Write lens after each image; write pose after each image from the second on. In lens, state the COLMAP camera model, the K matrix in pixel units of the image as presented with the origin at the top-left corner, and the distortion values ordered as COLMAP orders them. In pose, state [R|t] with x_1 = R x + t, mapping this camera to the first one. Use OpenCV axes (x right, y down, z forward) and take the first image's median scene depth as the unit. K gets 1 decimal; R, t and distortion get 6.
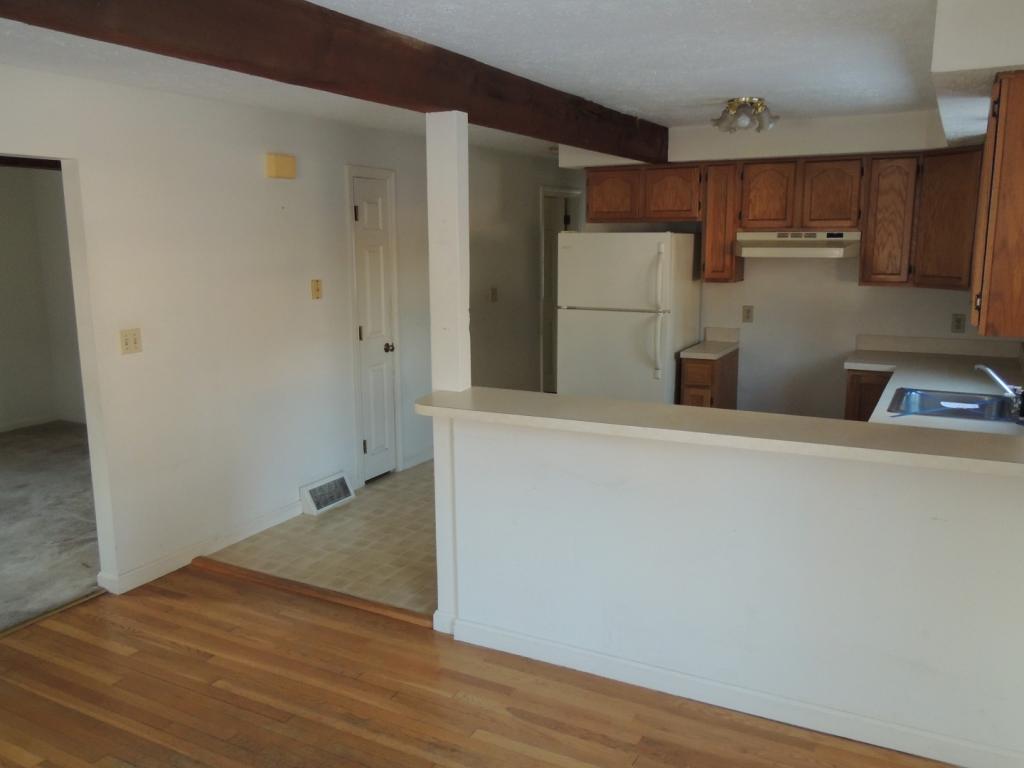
lens RADIAL K [[816.7, 0, 520.3], [0, 816.7, 385.0], [0, 0, 1]] dist [-0.008302, -0.008845]
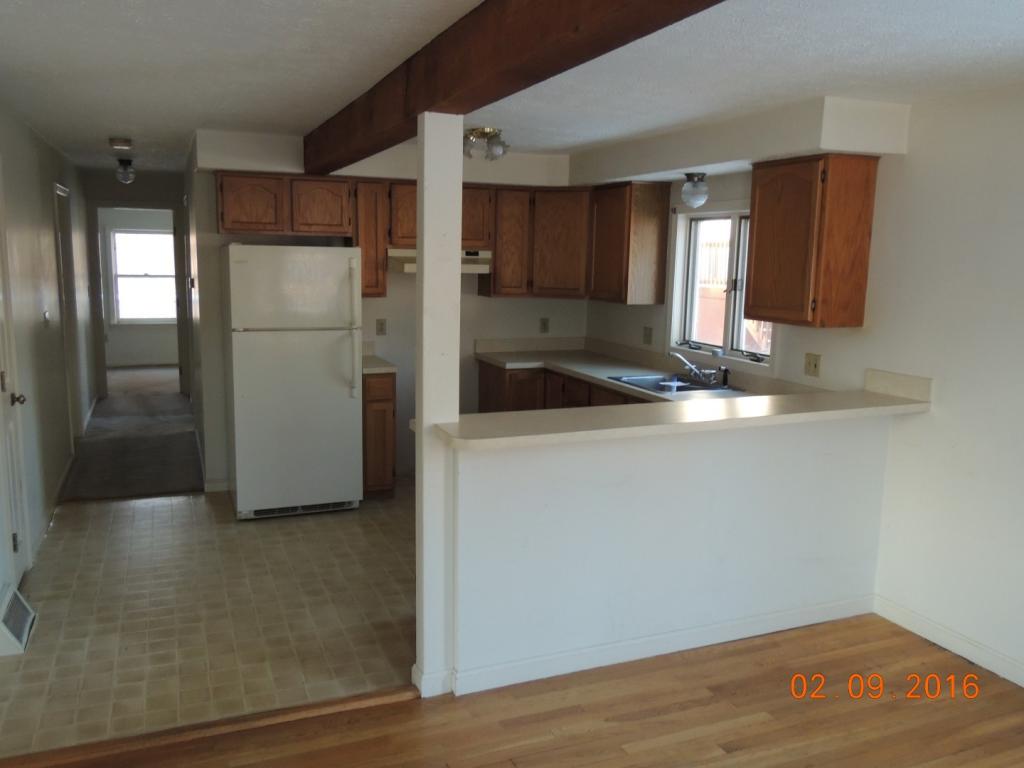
lens RADIAL K [[816.7, 0, 520.3], [0, 816.7, 385.0], [0, 0, 1]] dist [-0.008302, -0.008845]
pose [[0.640826, -0.103632, 0.760659, -0.468088], [0.113881, 0.992717, 0.039307, -0.040049], [-0.759193, 0.061436, 0.647960, 0.229781]]
